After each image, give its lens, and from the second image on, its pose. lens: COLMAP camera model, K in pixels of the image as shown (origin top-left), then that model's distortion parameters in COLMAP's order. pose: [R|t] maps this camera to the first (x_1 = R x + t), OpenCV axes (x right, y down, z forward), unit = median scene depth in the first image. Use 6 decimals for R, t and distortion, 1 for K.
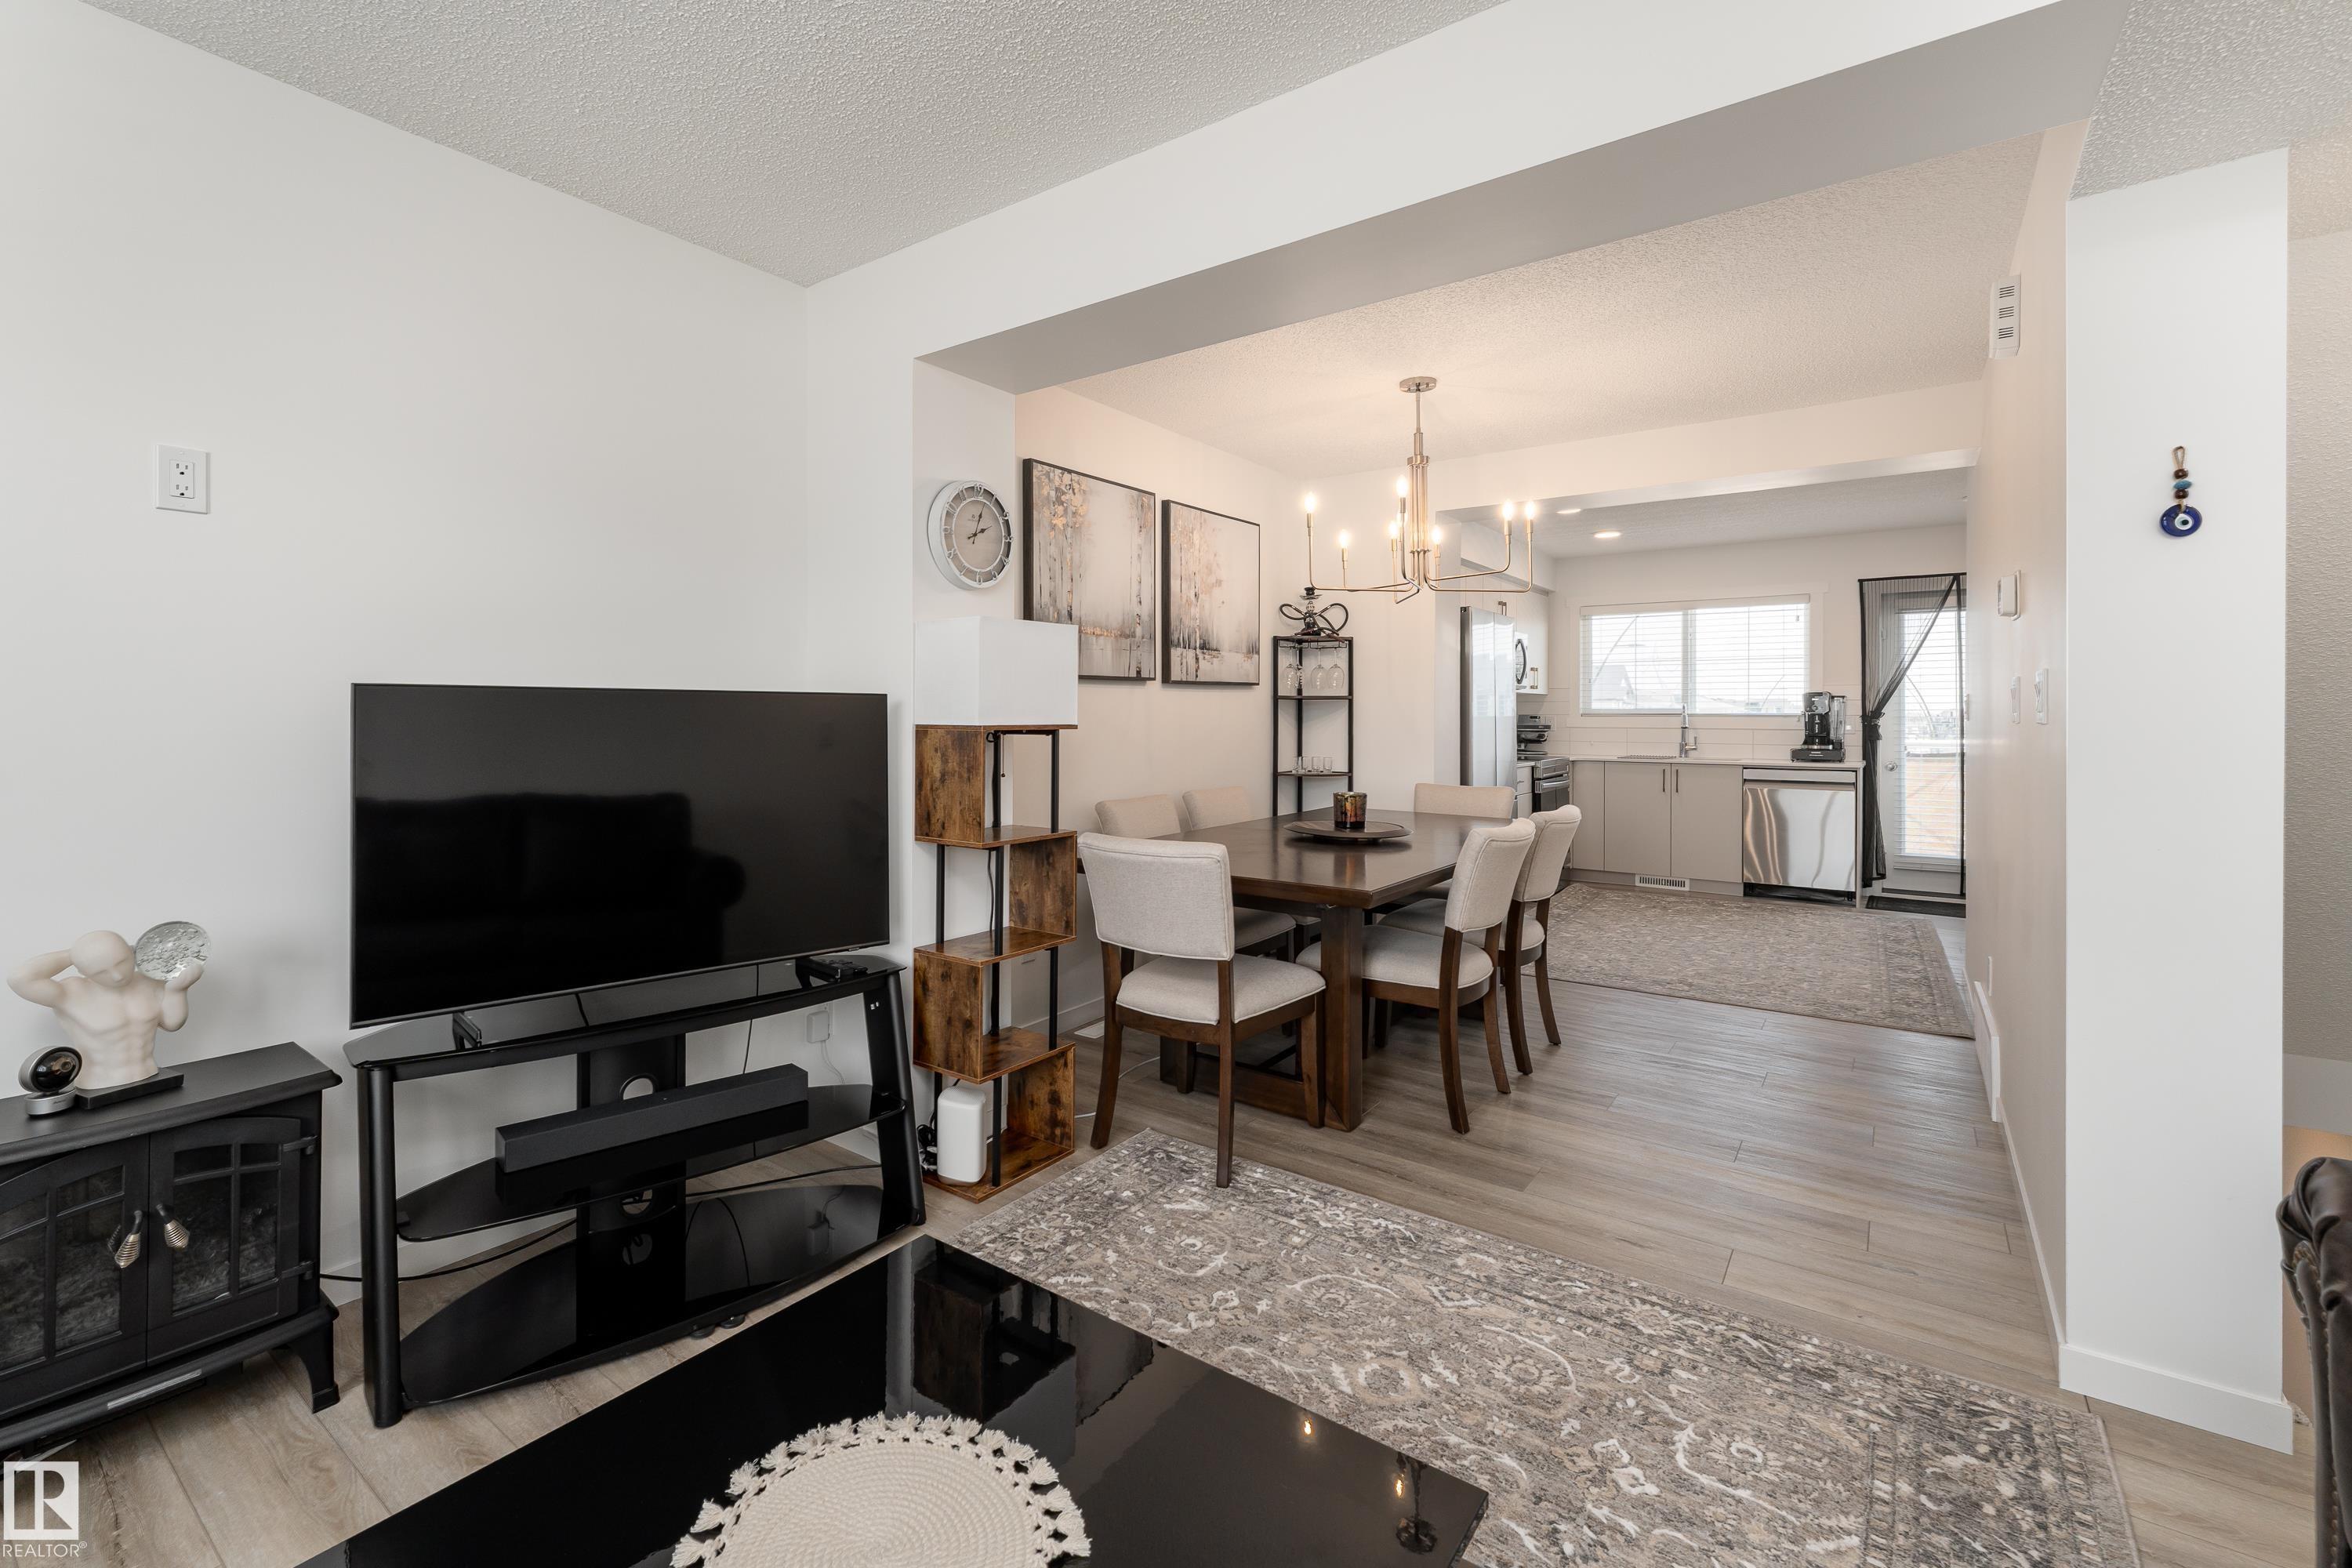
lens RADIAL K [[1018.1, 0, 1109.9], [0, 1018.1, 713.9], [0, 0, 1]] dist [0.004406, -0.002152]
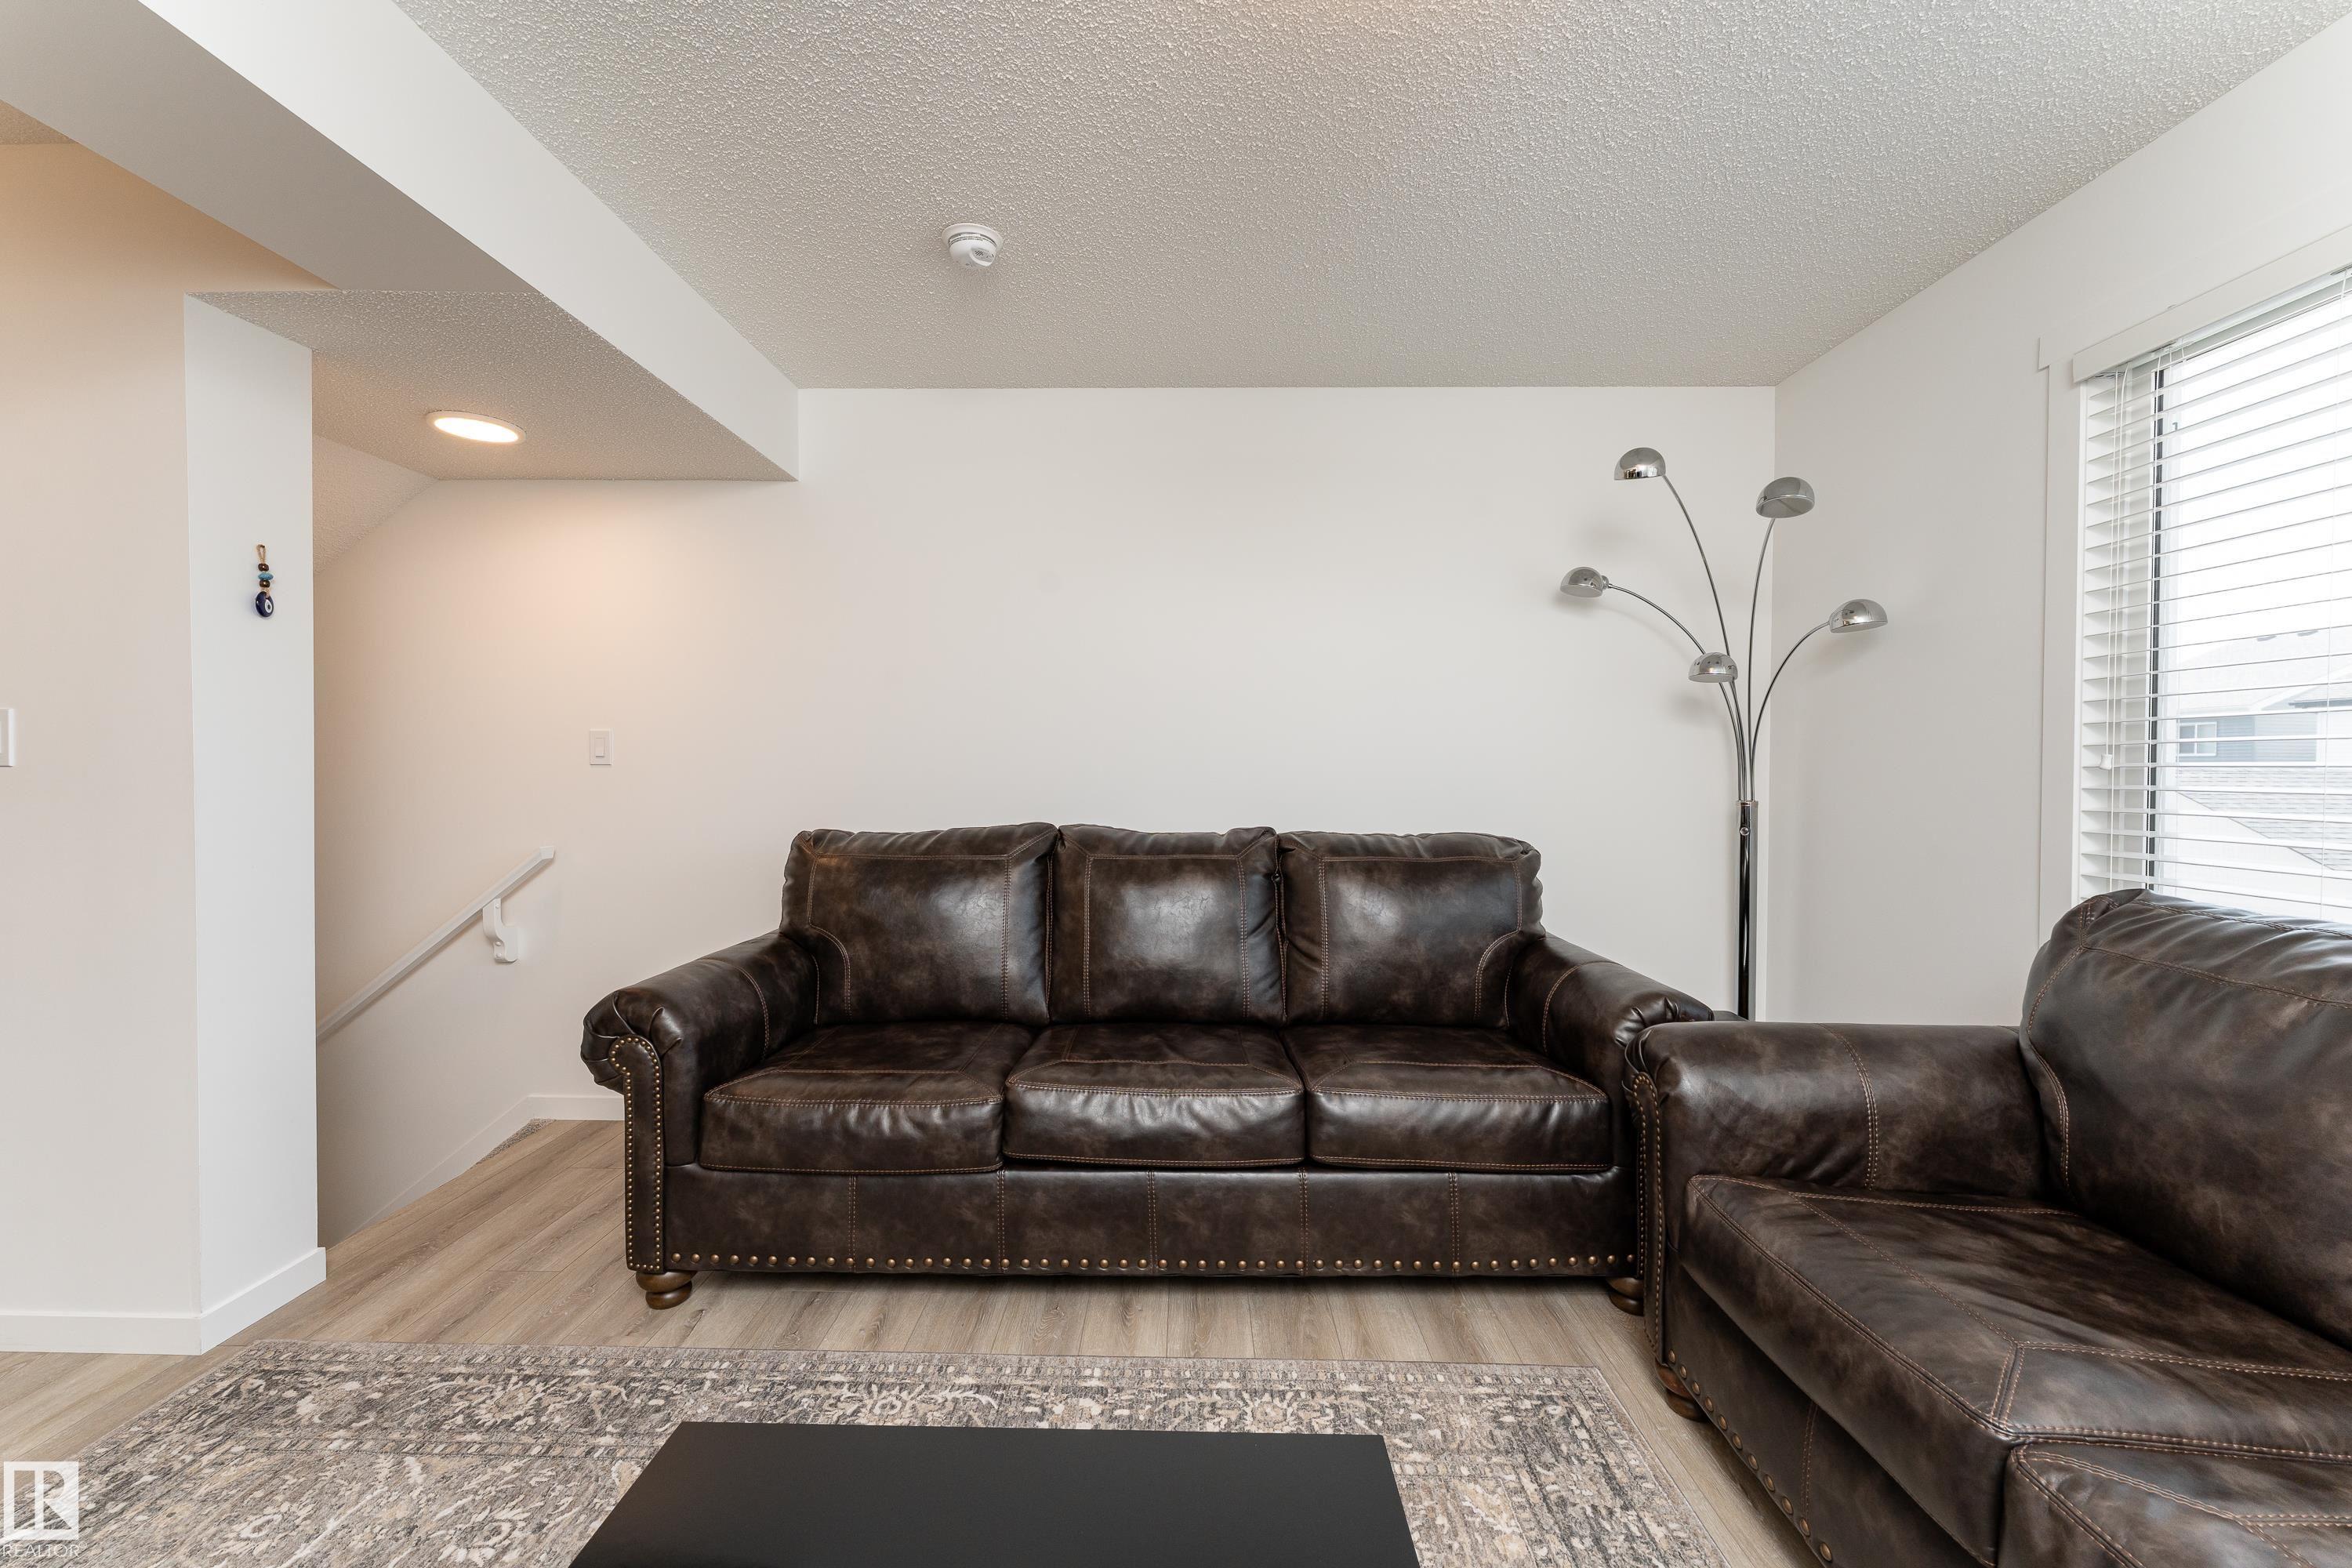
lens RADIAL K [[960.6, 0, 1143.7], [0, 960.6, 776.0], [0, 0, 1]] dist [0.004159, 0.000064]
pose [[-0.585467, -0.014116, 0.810573, -0.226900], [-0.007346, 0.999900, 0.012107, 0.000101], [-0.810663, 0.001133, -0.585512, 0.330776]]
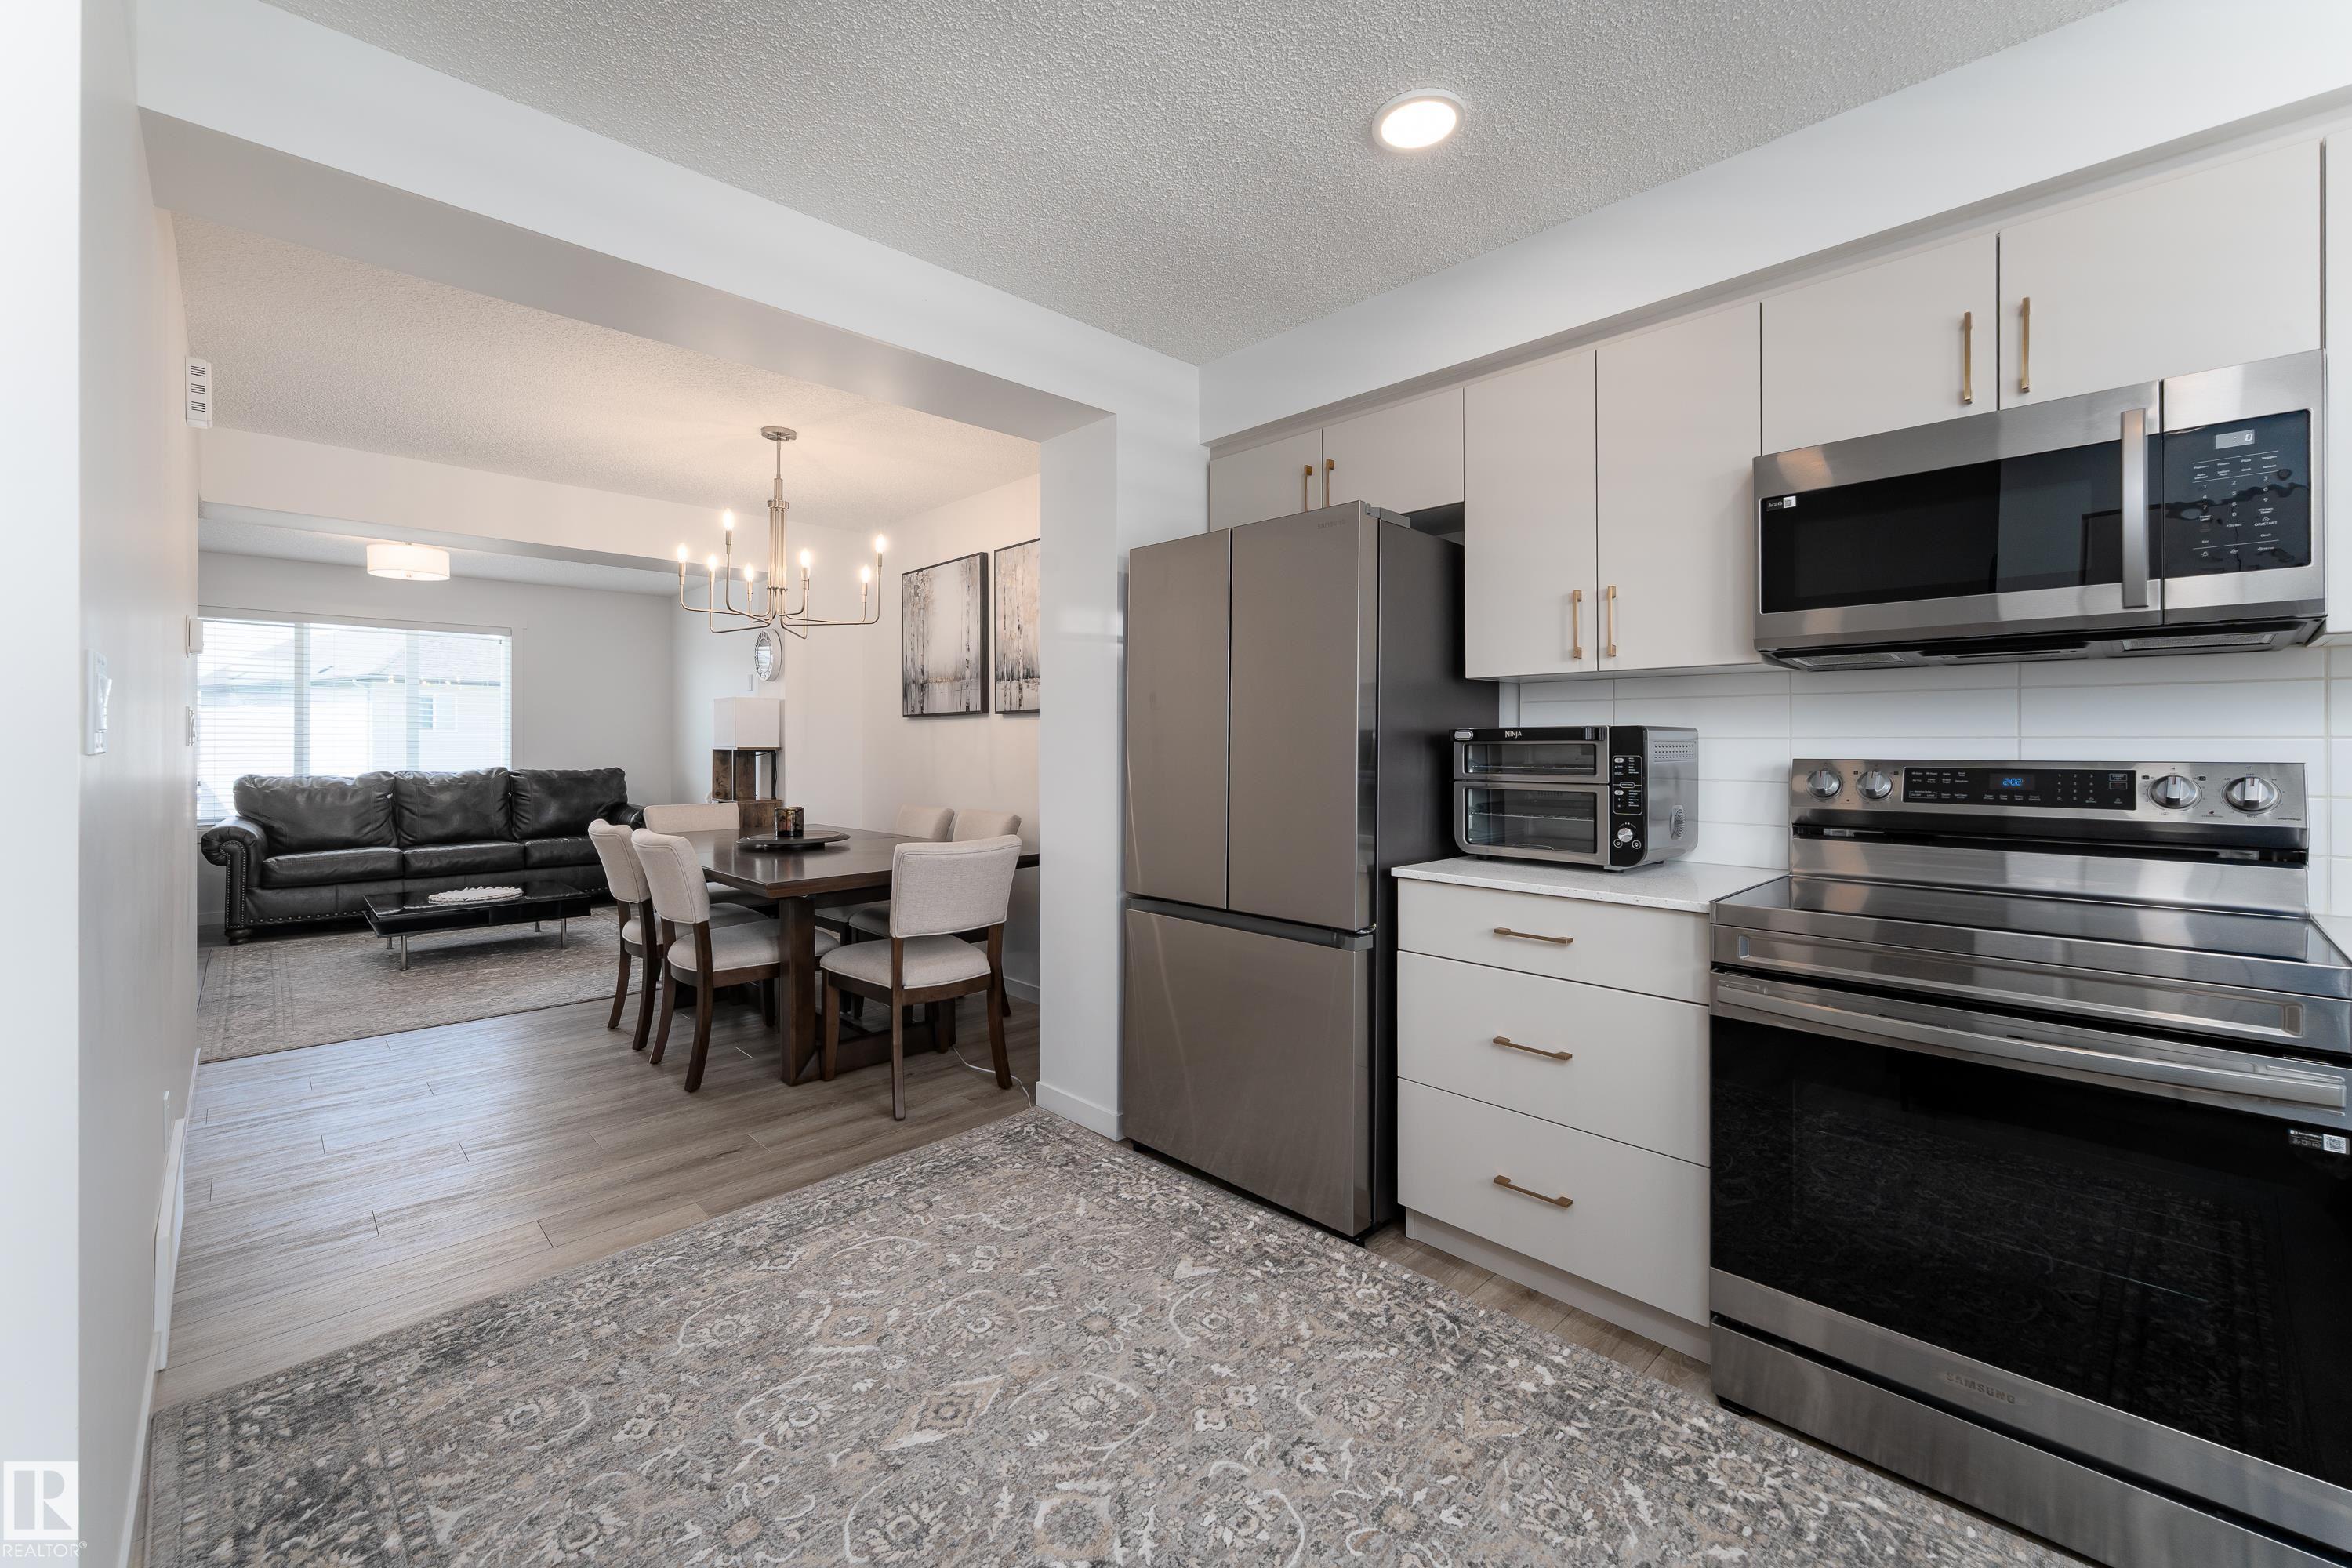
lens RADIAL K [[960.6, 0, 1175.4], [0, 960.6, 739.8], [0, 0, 1]] dist [0.004159, 0.000064]
pose [[-0.145624, -0.003587, -0.989333, 1.104328], [0.001253, 0.999992, -0.003810, 0.002705], [0.989339, -0.001794, -0.145619, 1.384820]]
